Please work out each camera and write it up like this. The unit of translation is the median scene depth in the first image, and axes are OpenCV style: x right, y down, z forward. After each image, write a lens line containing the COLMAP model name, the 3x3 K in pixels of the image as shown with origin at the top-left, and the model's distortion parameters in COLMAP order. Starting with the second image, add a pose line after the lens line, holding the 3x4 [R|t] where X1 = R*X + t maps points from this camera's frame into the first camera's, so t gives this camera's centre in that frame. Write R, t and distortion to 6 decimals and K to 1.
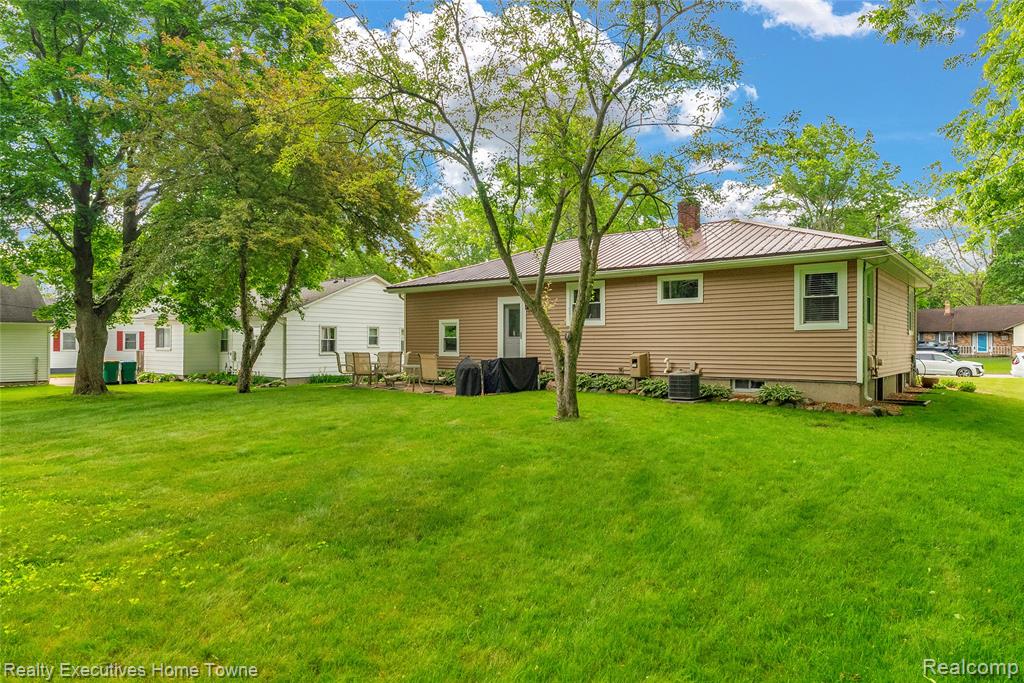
lens RADIAL K [[622.8, 0, 509.5], [0, 622.8, 341.4], [0, 0, 1]] dist [0.001610, 0.000986]
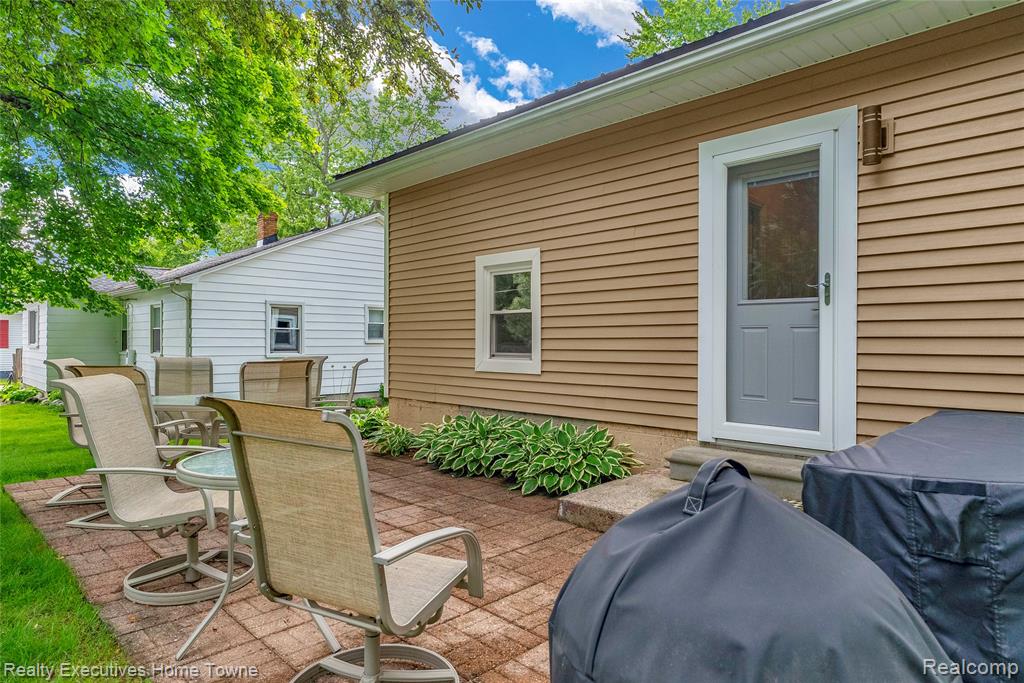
lens RADIAL K [[622.8, 0, 508.5], [0, 622.8, 336.4], [0, 0, 1]] dist [0.001610, 0.000986]
pose [[0.994892, 0.000113, -0.100941, -0.070201], [-0.000266, 0.999999, -0.001507, 0.007123], [0.100941, 0.001527, 0.994891, 0.749446]]
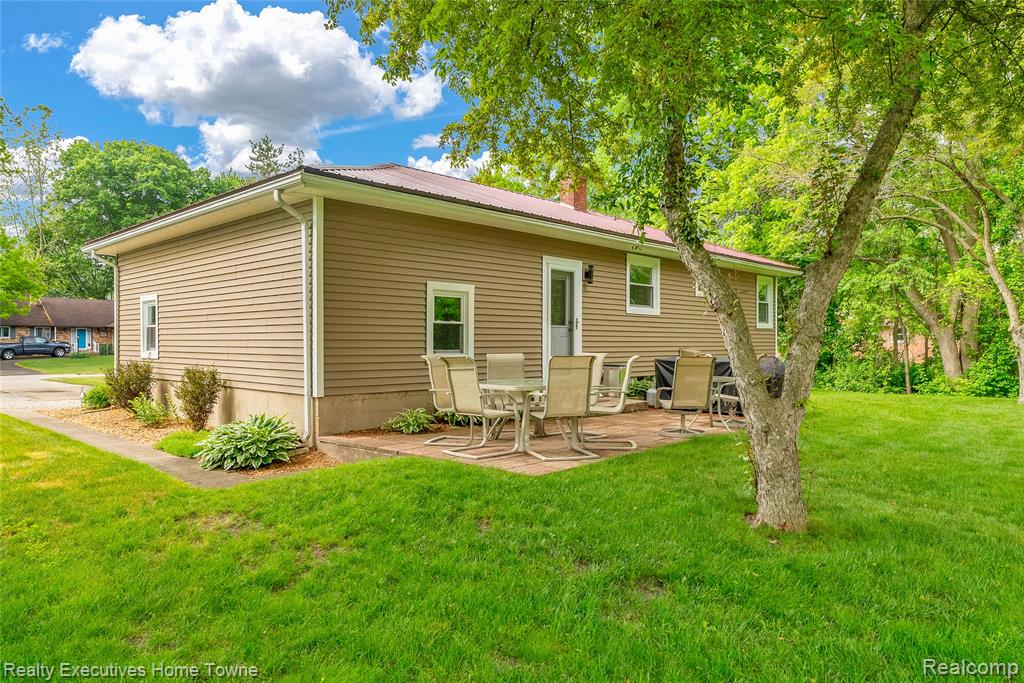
lens RADIAL K [[664.8, 0, 509.9], [0, 664.8, 341.0], [0, 0, 1]] dist [-0.004422, -0.000161]
pose [[0.077780, 0.002340, 0.996968, -0.631953], [-0.006336, 0.999978, -0.001853, 0.009036], [-0.996950, -0.006173, 0.077793, 0.989328]]
